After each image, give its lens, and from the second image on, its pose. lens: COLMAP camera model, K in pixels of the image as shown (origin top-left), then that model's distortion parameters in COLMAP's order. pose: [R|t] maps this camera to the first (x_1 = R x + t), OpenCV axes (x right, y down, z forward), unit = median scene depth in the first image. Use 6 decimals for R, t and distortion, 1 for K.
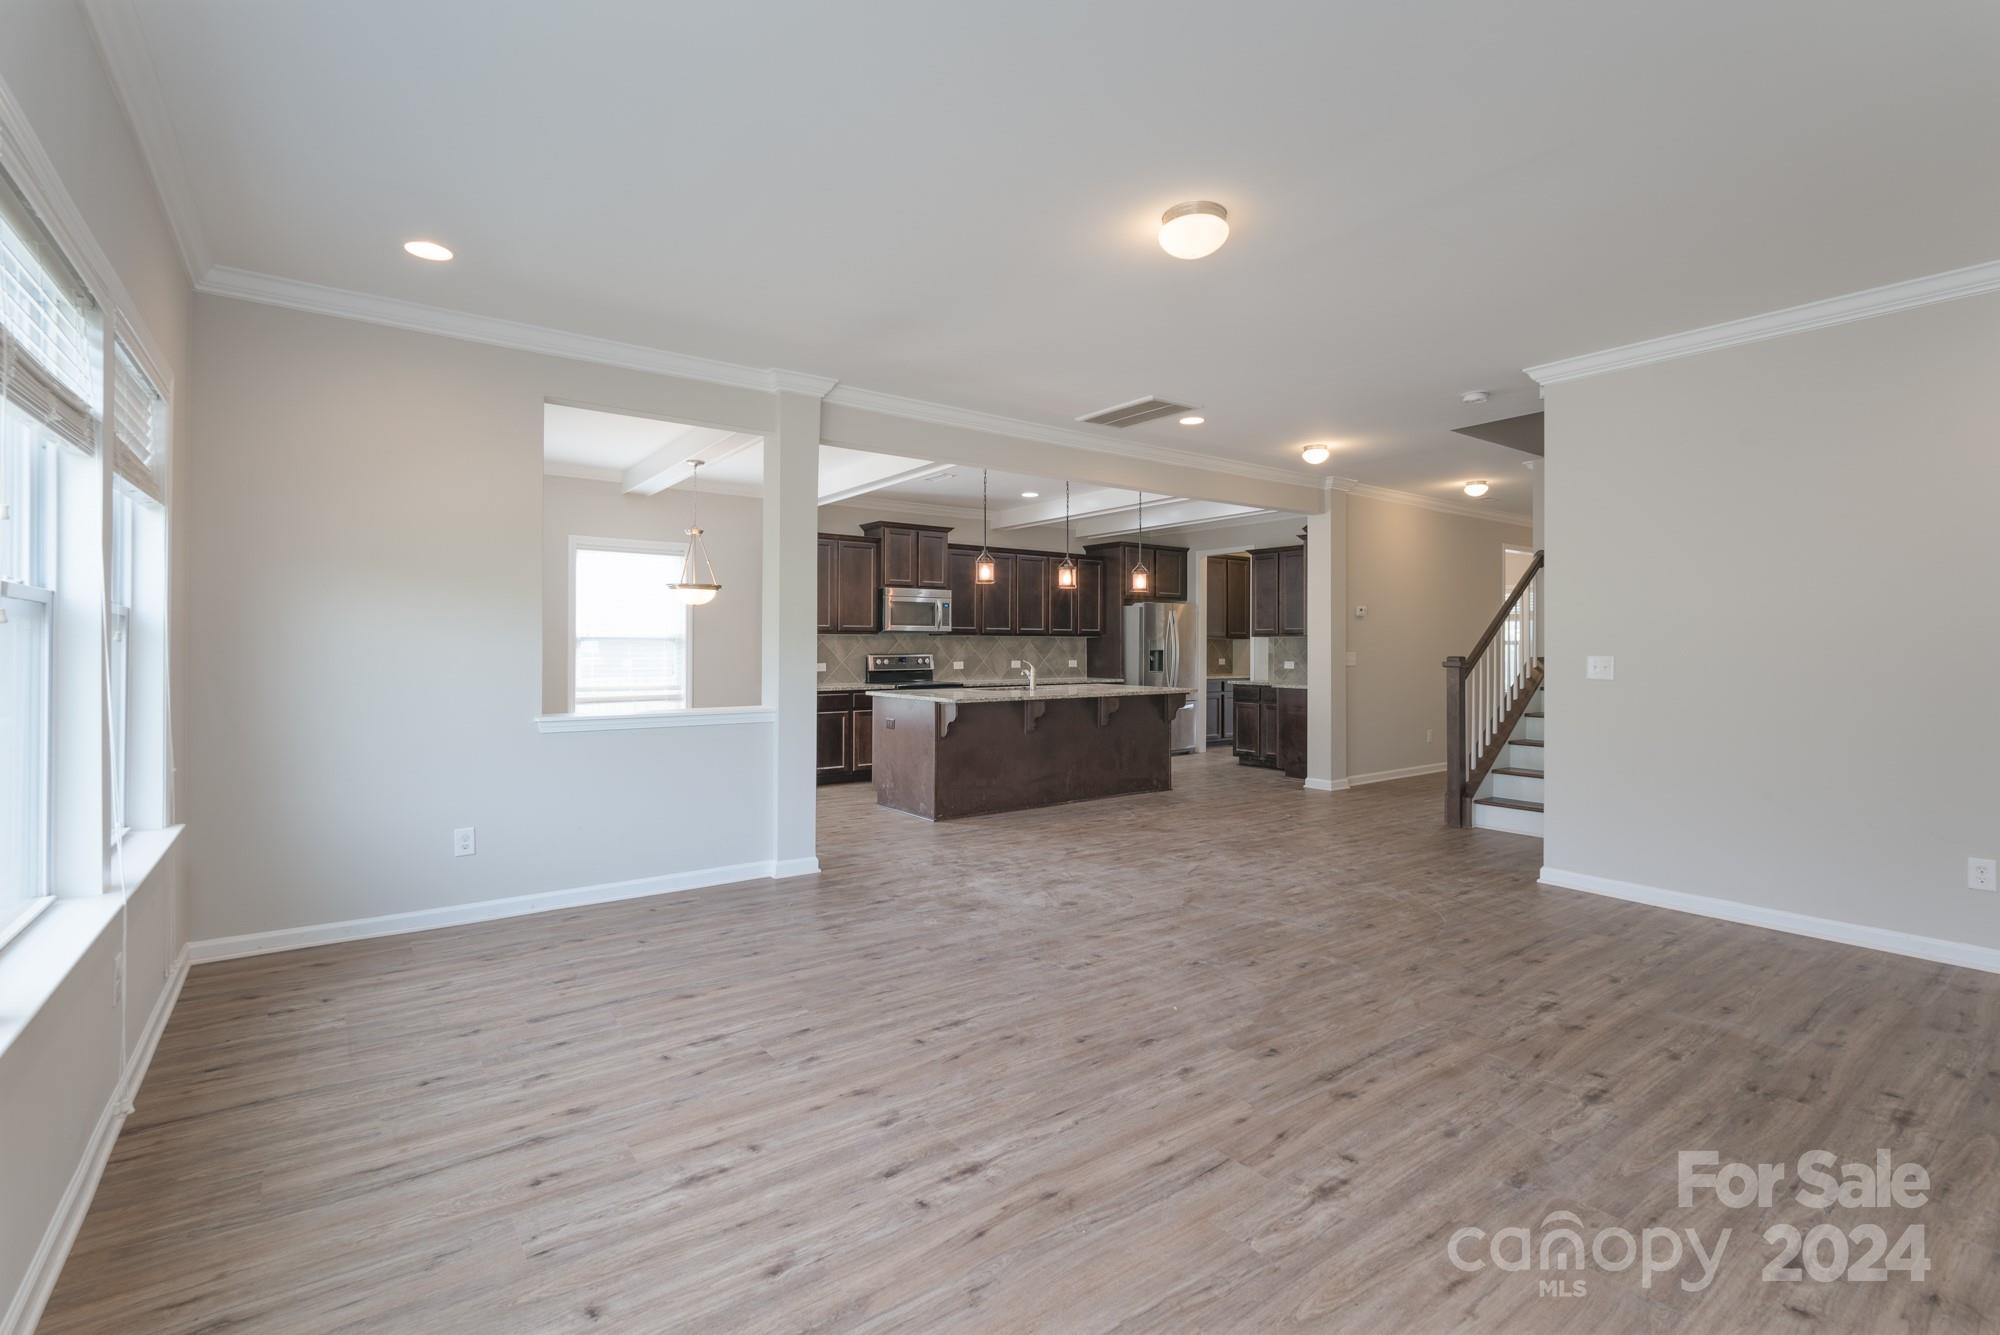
lens RADIAL K [[911.1, 0, 996.0], [0, 911.1, 654.1], [0, 0, 1]] dist [-0.000689, 0.000743]
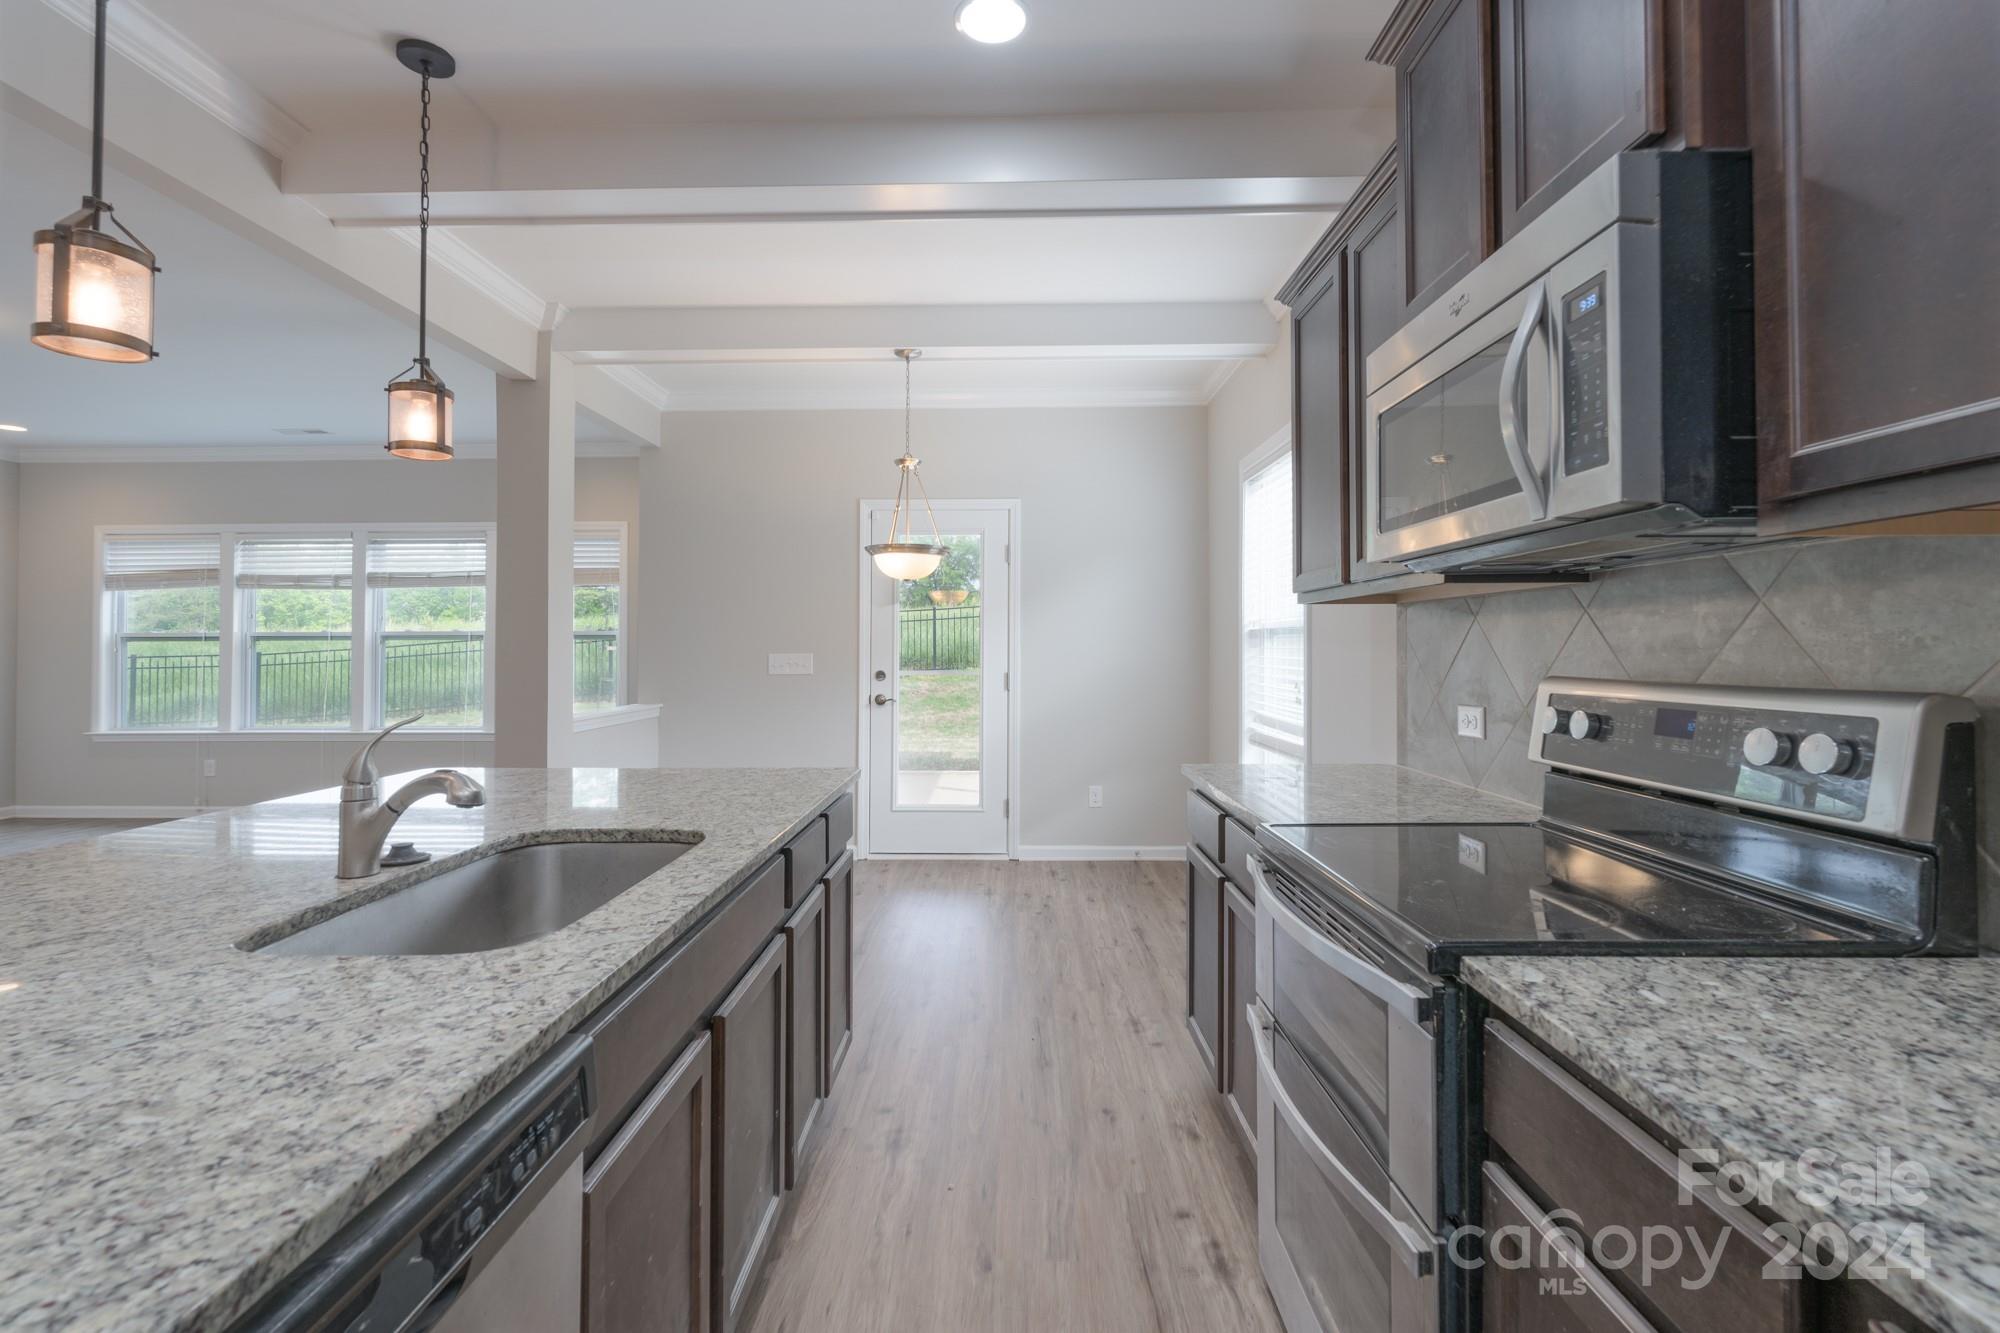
lens RADIAL K [[911.1, 0, 996.7], [0, 911.1, 632.8], [0, 0, 1]] dist [-0.000689, 0.000743]
pose [[-0.614016, -0.013404, -0.789179, 0.095302], [-0.004583, 0.999899, -0.013418, -0.007204], [0.789280, -0.004622, -0.614016, 1.051330]]
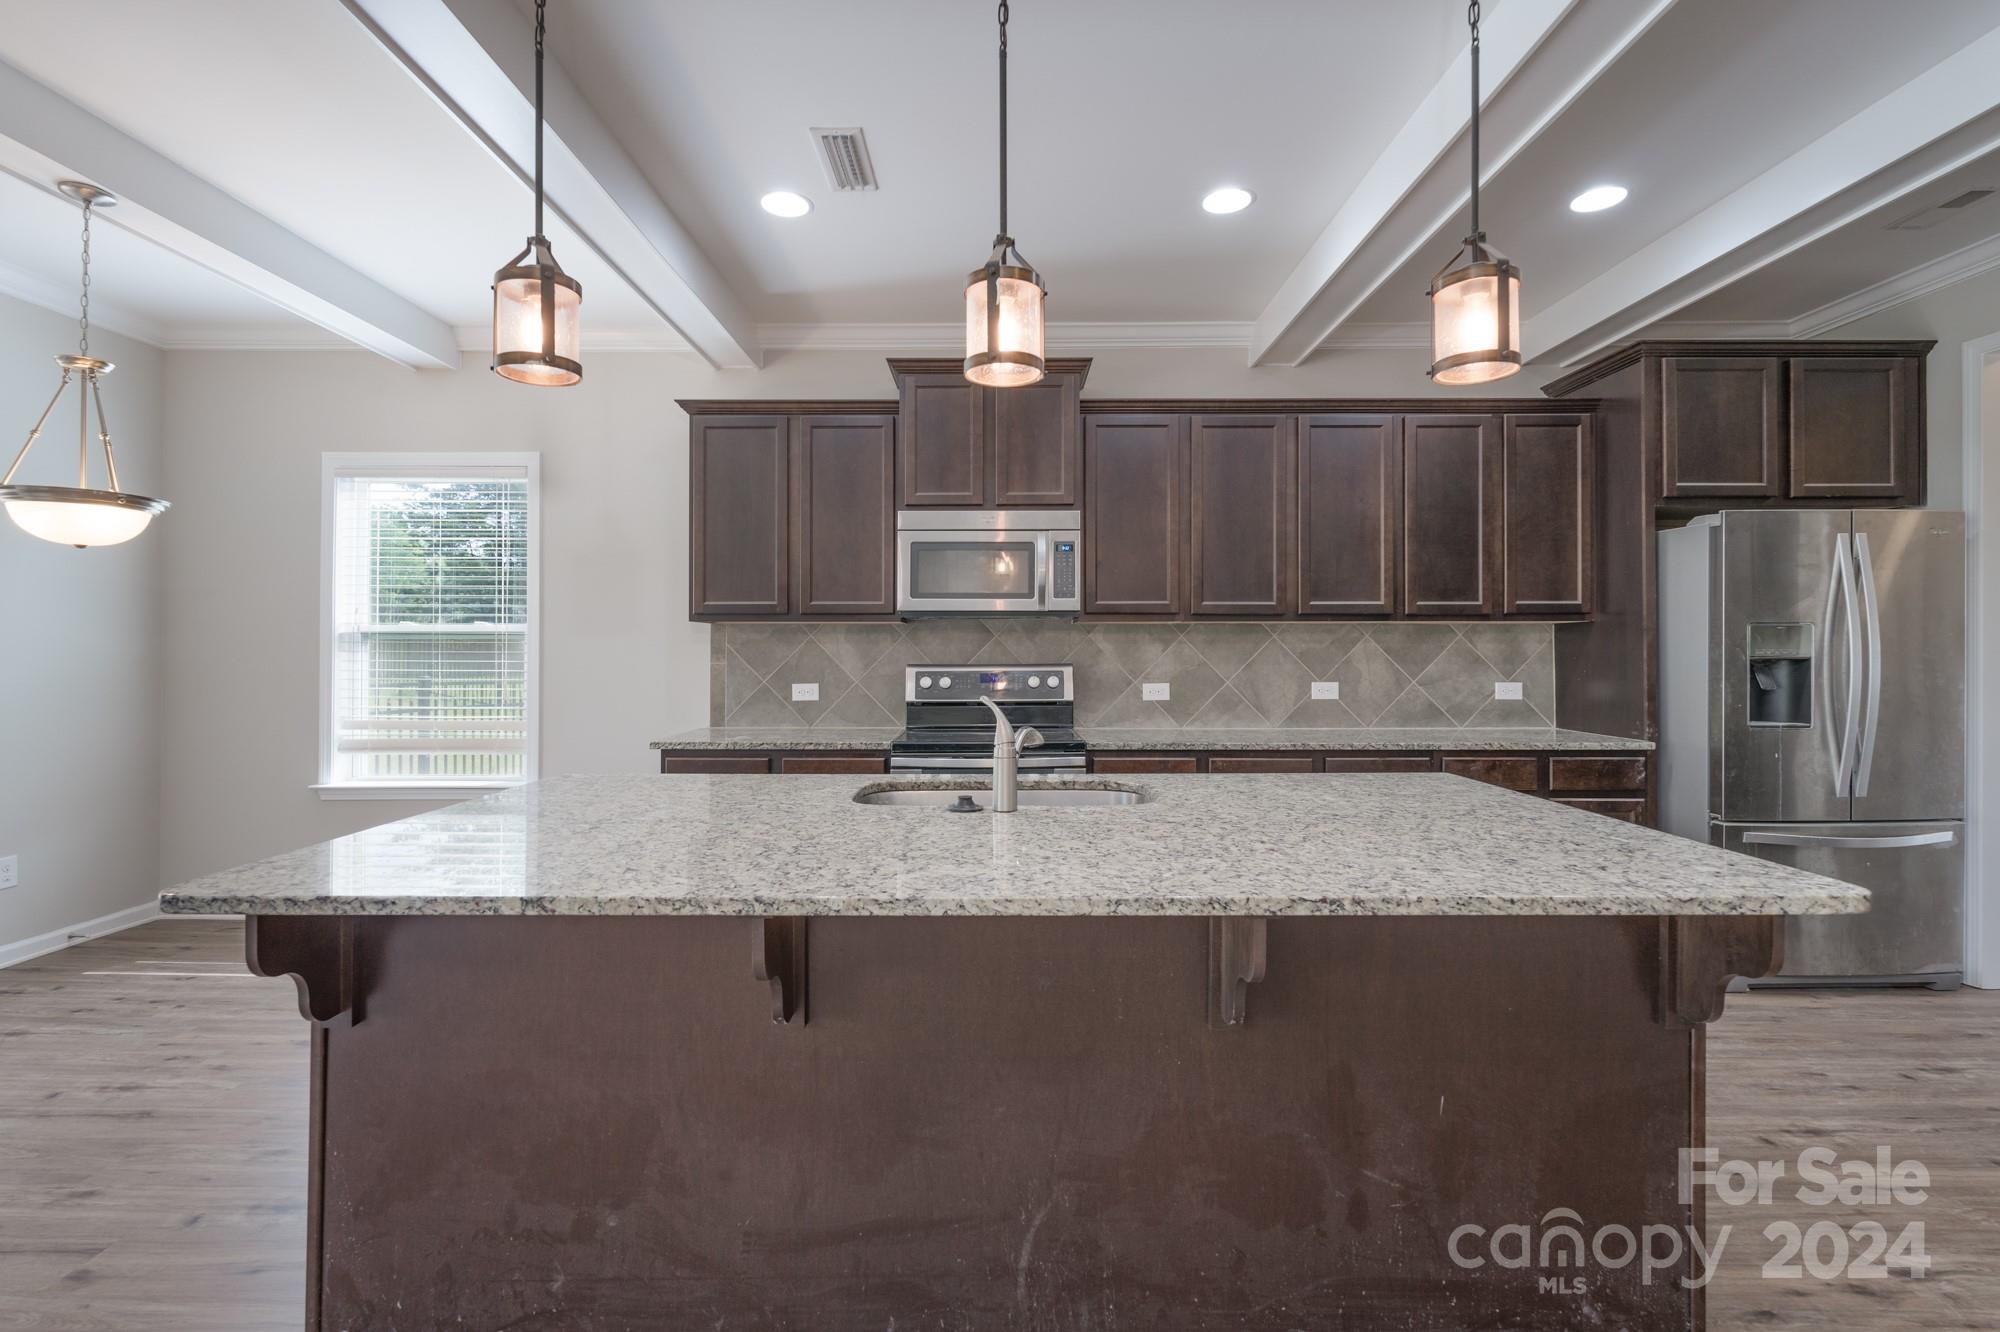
lens RADIAL K [[911.1, 0, 993.5], [0, 911.1, 655.8], [0, 0, 1]] dist [-0.000689, 0.000743]
pose [[0.804346, 0.000892, -0.594160, 0.169247], [-0.002217, 0.999996, -0.001499, -0.004332], [0.594157, 0.002522, 0.804345, 0.675107]]
